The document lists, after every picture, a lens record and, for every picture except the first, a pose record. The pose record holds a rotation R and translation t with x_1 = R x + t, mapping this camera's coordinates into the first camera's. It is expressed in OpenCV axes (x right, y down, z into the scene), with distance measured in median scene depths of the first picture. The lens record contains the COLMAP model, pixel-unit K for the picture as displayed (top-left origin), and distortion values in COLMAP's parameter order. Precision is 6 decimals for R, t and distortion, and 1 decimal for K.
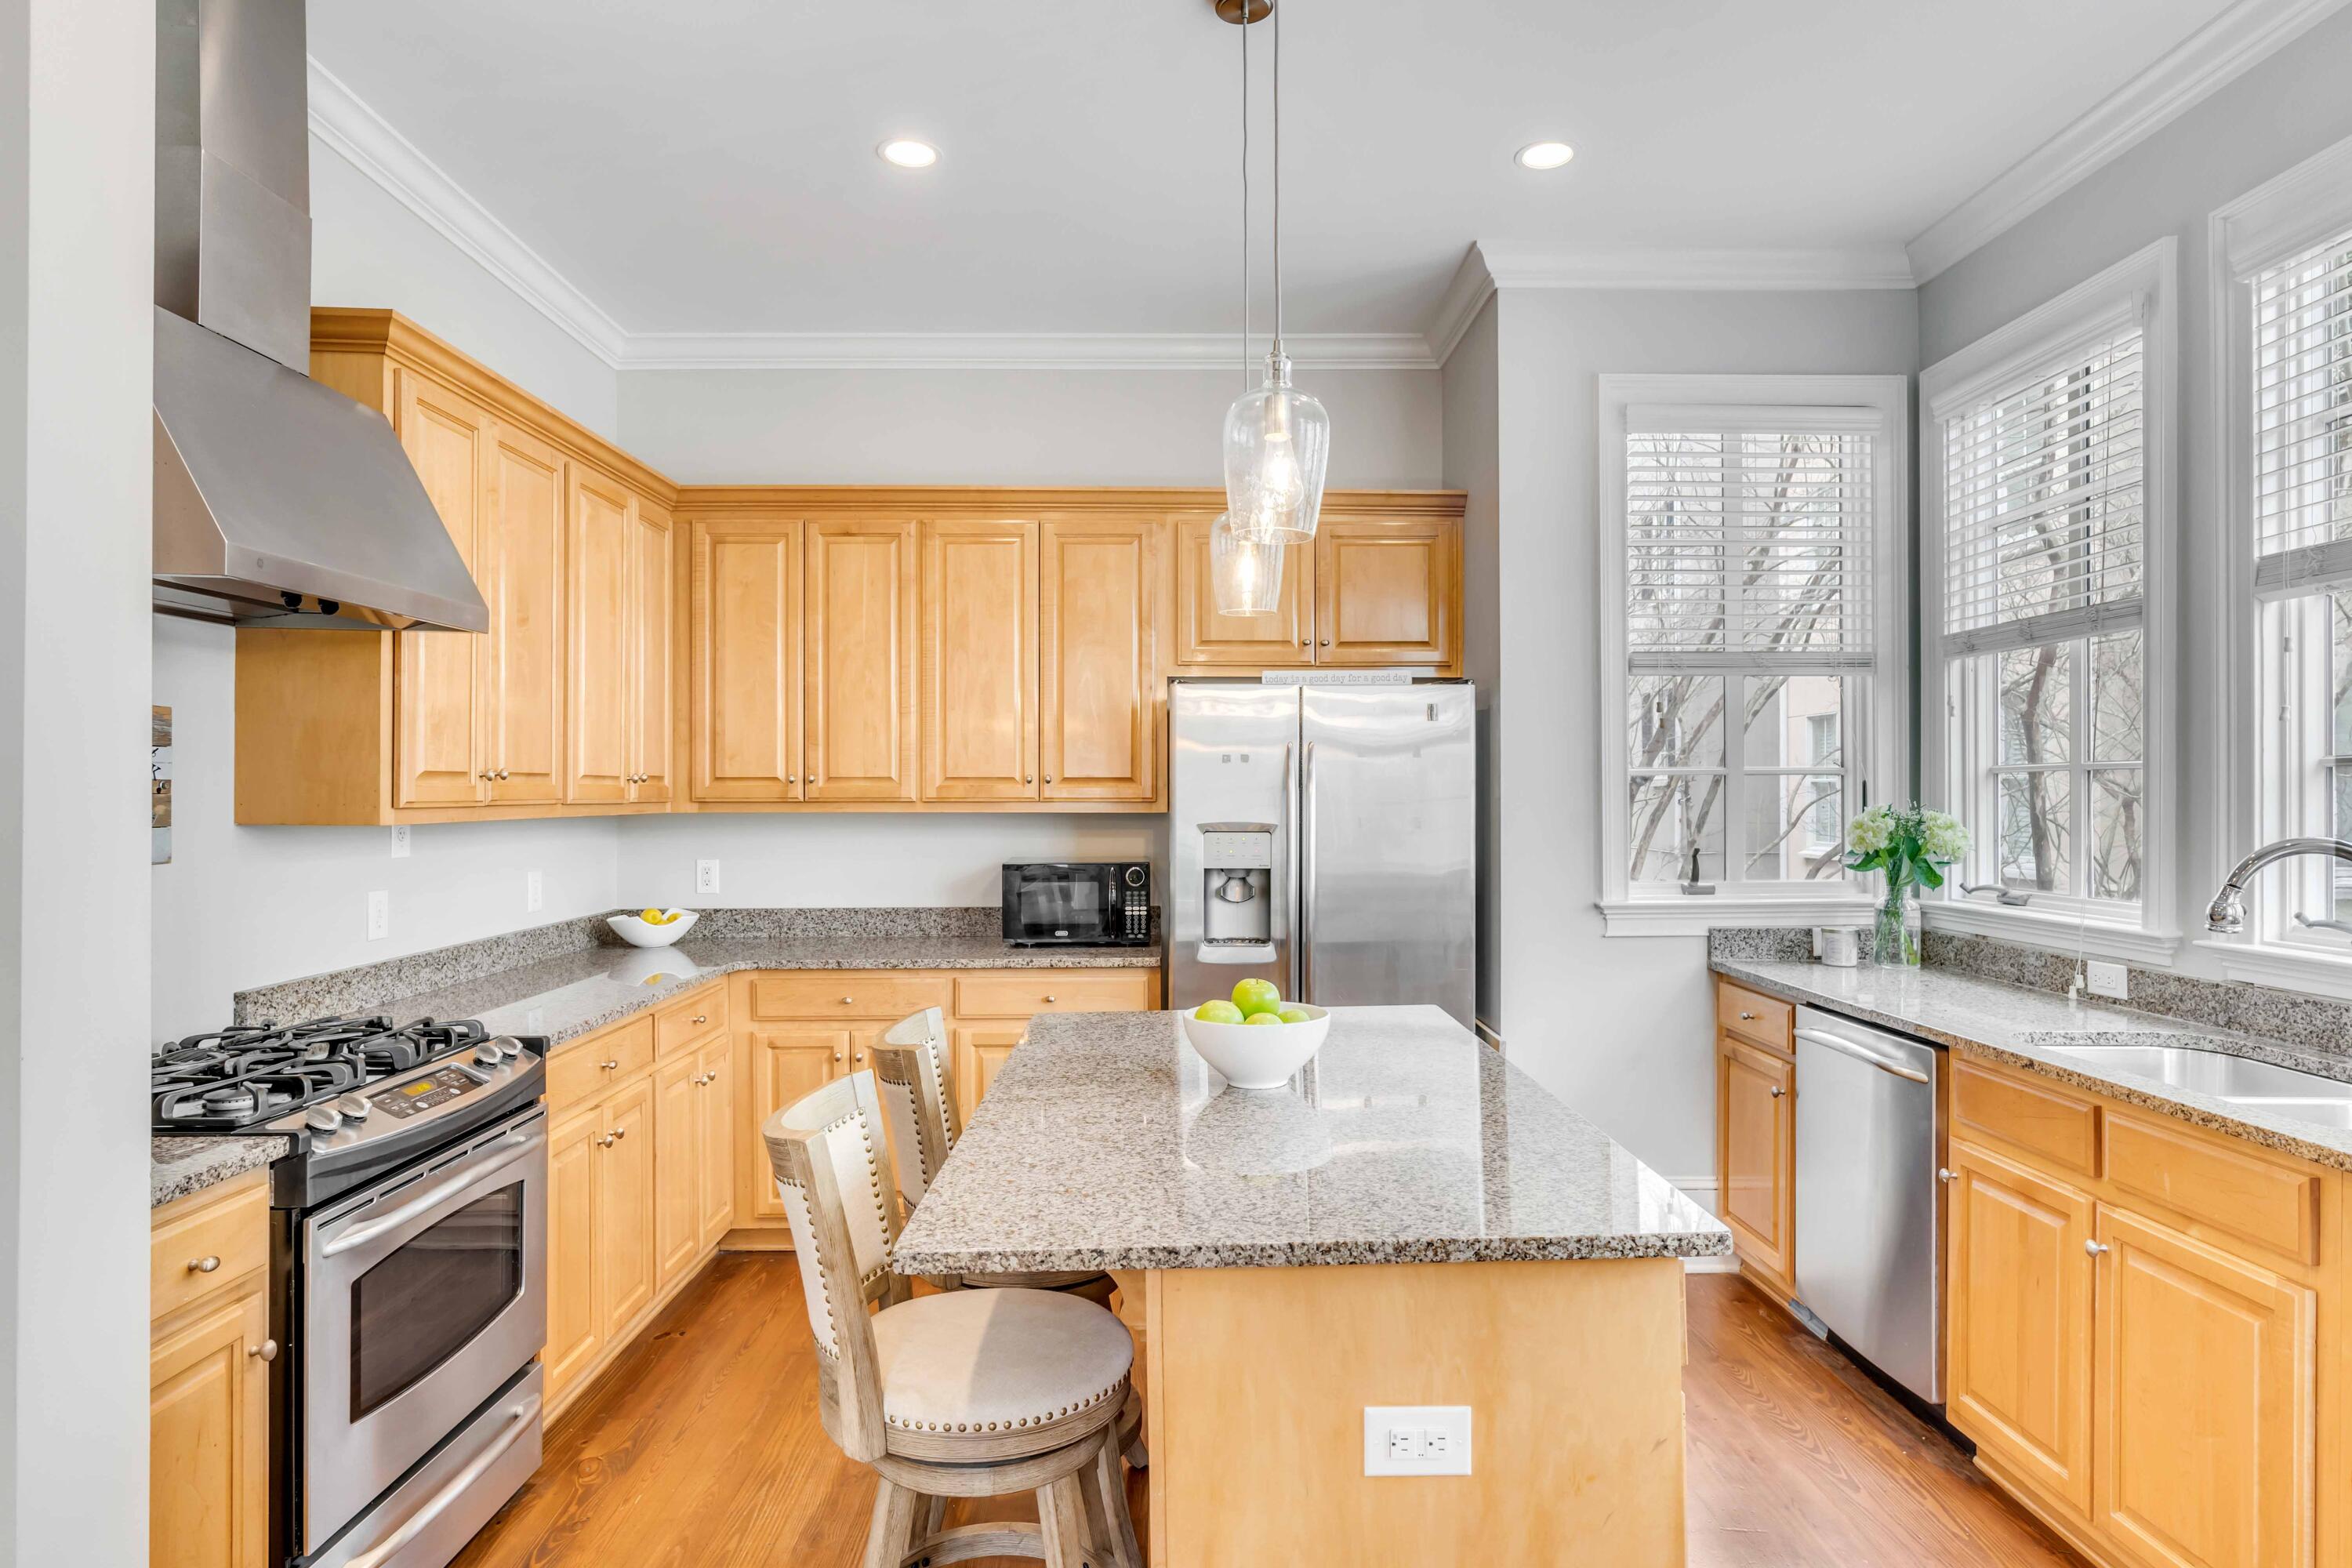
lens RADIAL K [[1291.2, 0, 1176.0], [0, 1291.2, 784.0], [0, 0, 1]] dist [-0.001400, 0.001195]
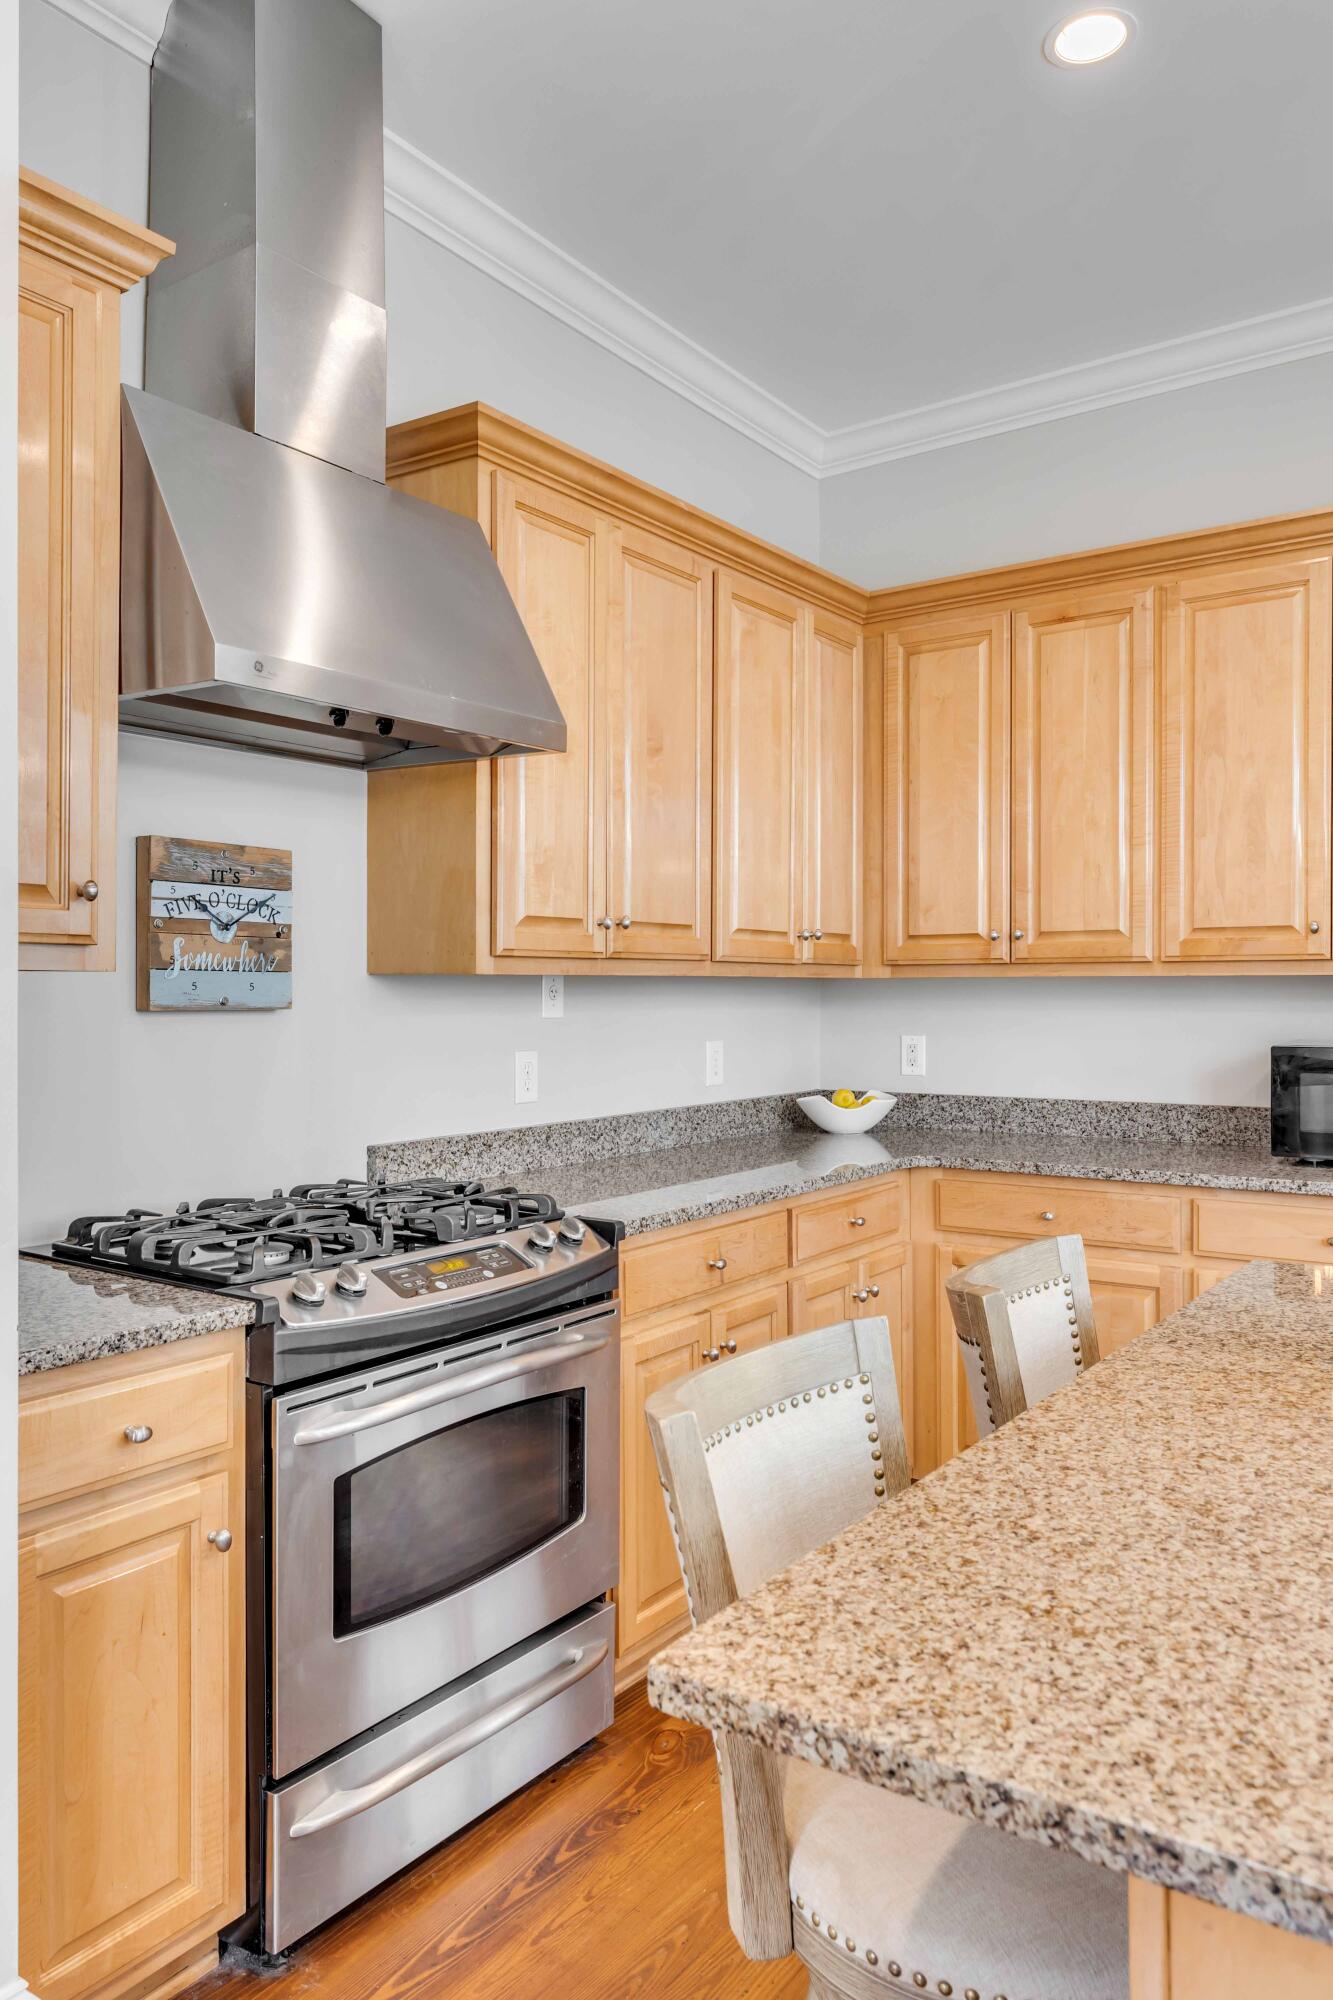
lens RADIAL K [[1387.3, 0, 666.5], [0, 1387.3, 1000.0], [0, 0, 1]] dist [0.000225, 0.003175]
pose [[0.808710, 0.003805, -0.588195, 0.050599], [0.004608, 0.999907, 0.012804, 0.027383], [0.588189, -0.013065, 0.808618, 0.201124]]
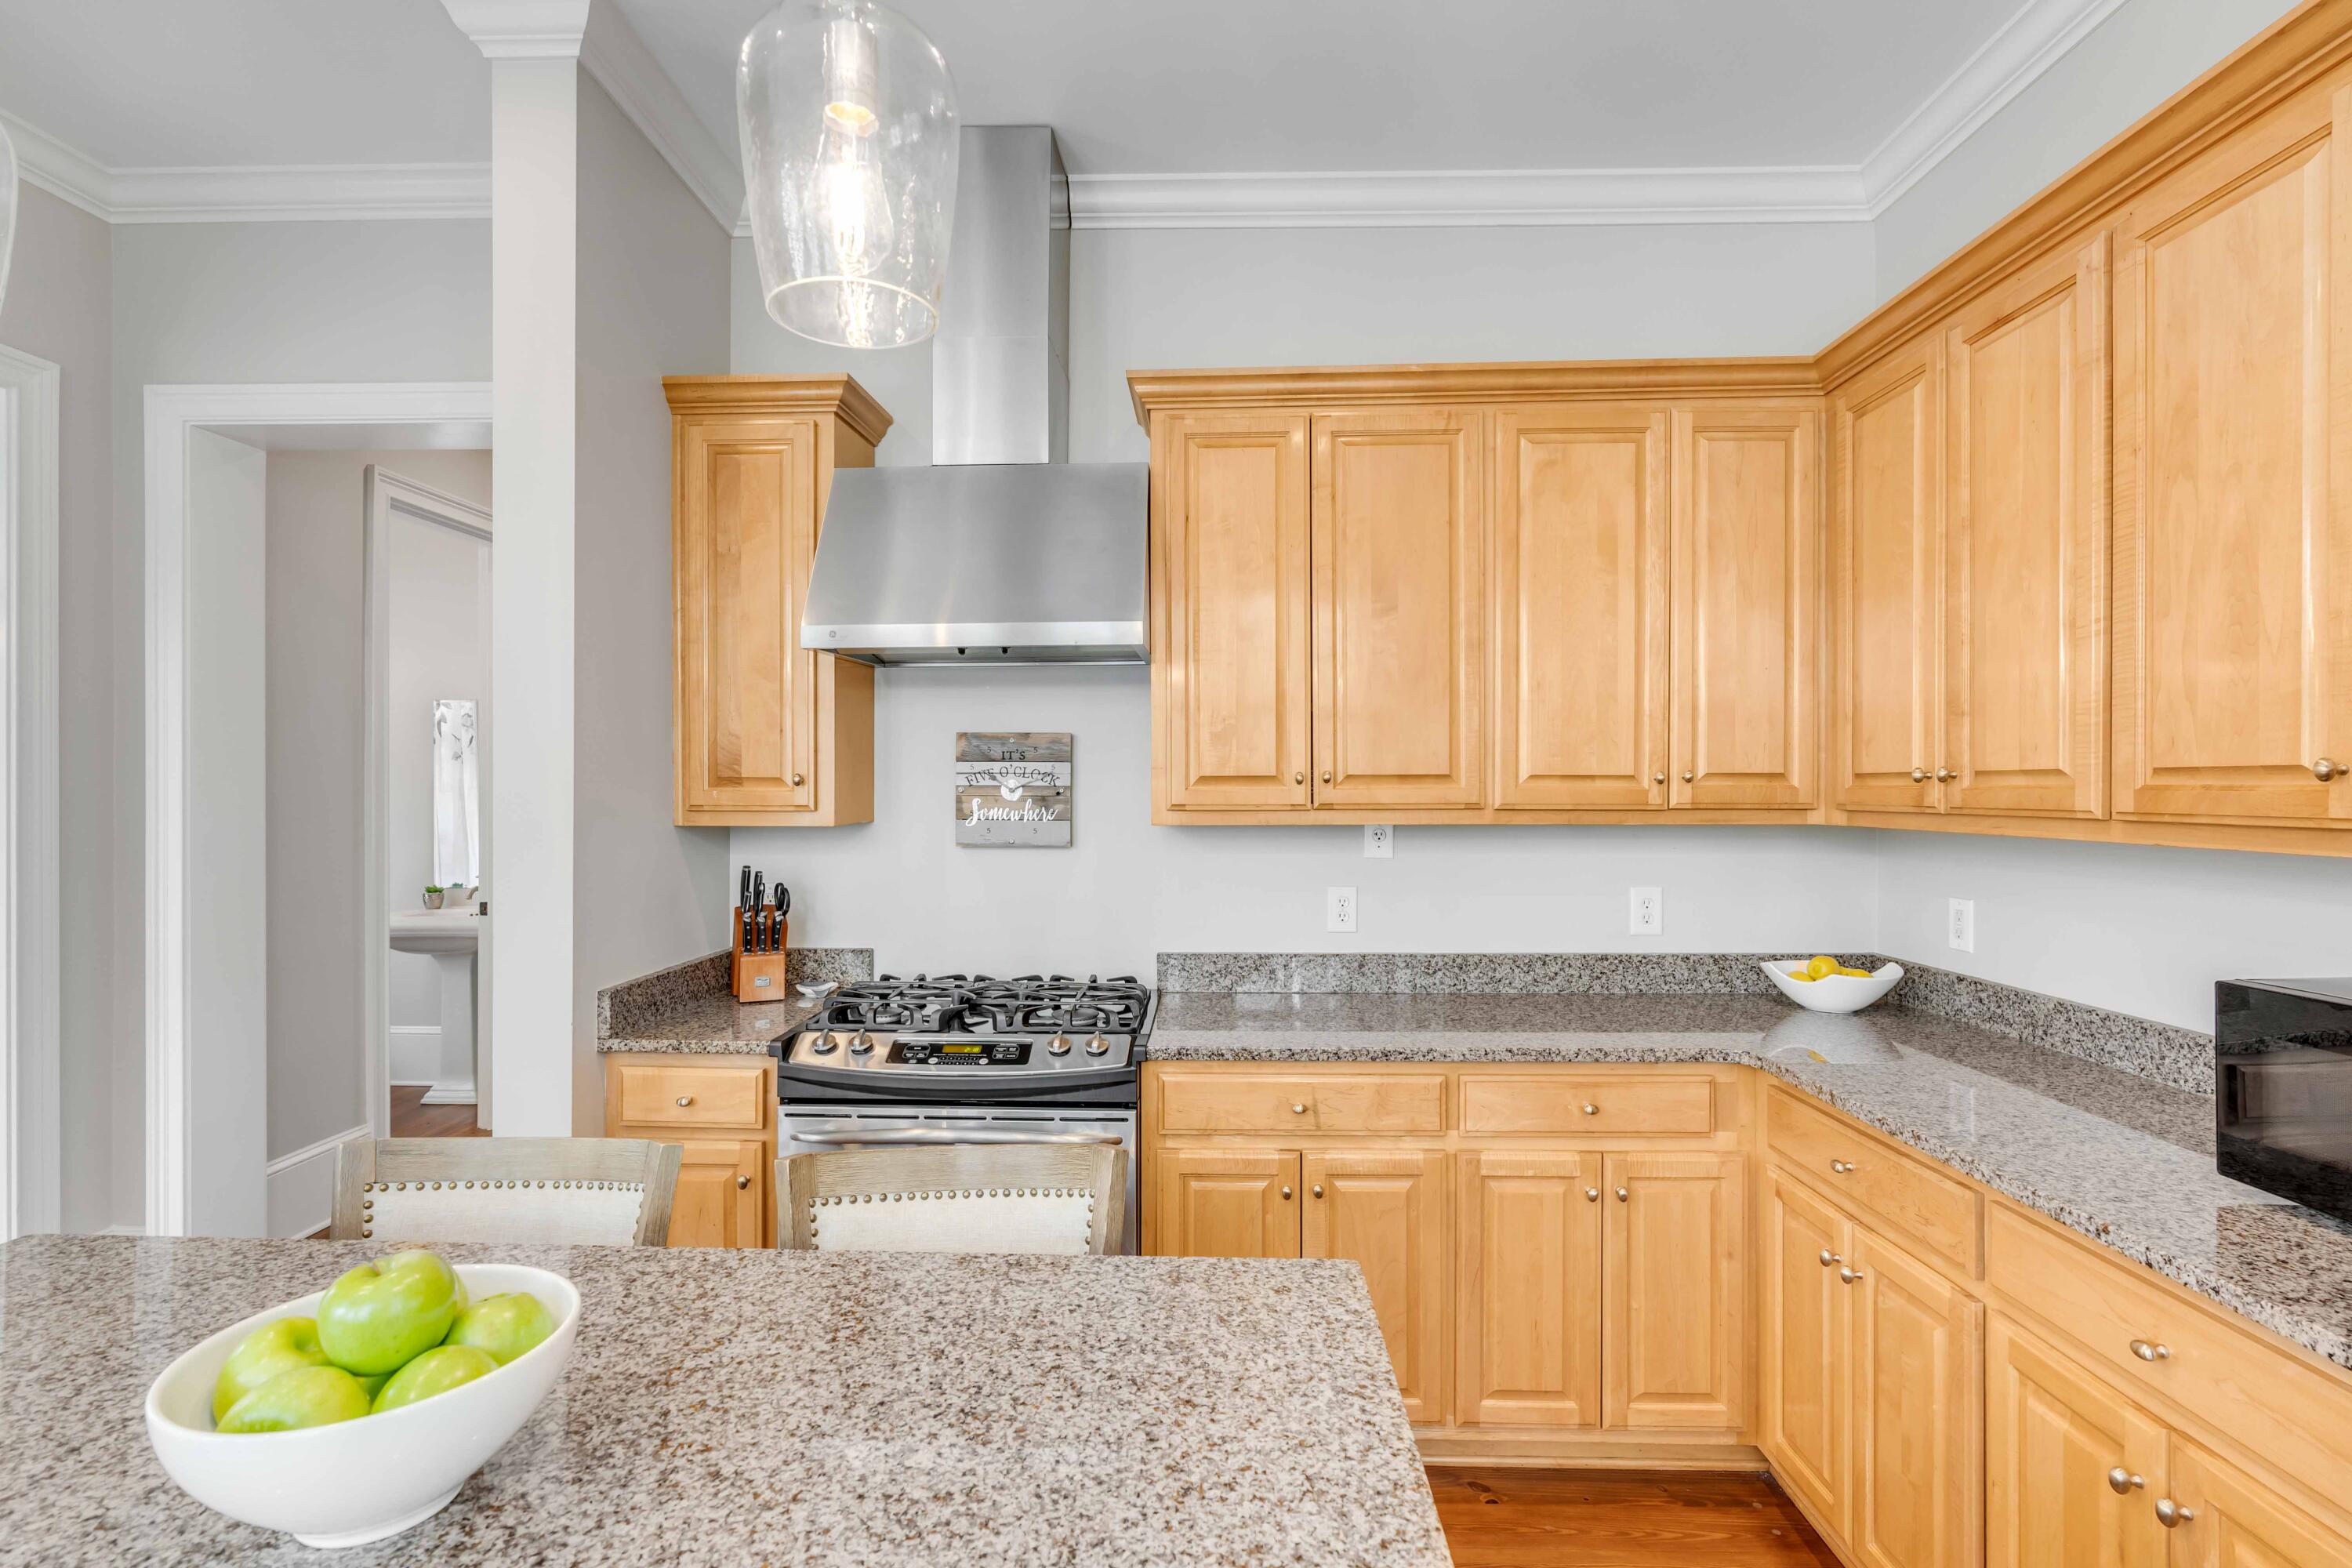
lens RADIAL K [[1087.5, 0, 1176.0], [0, 1087.5, 784.0], [0, 0, 1]] dist [-0.004462, 0.000062]
pose [[-0.045099, -0.002035, -0.998980, 0.241143], [0.007641, 0.999968, -0.002382, -0.001131], [0.998953, -0.007741, -0.045082, 0.754807]]
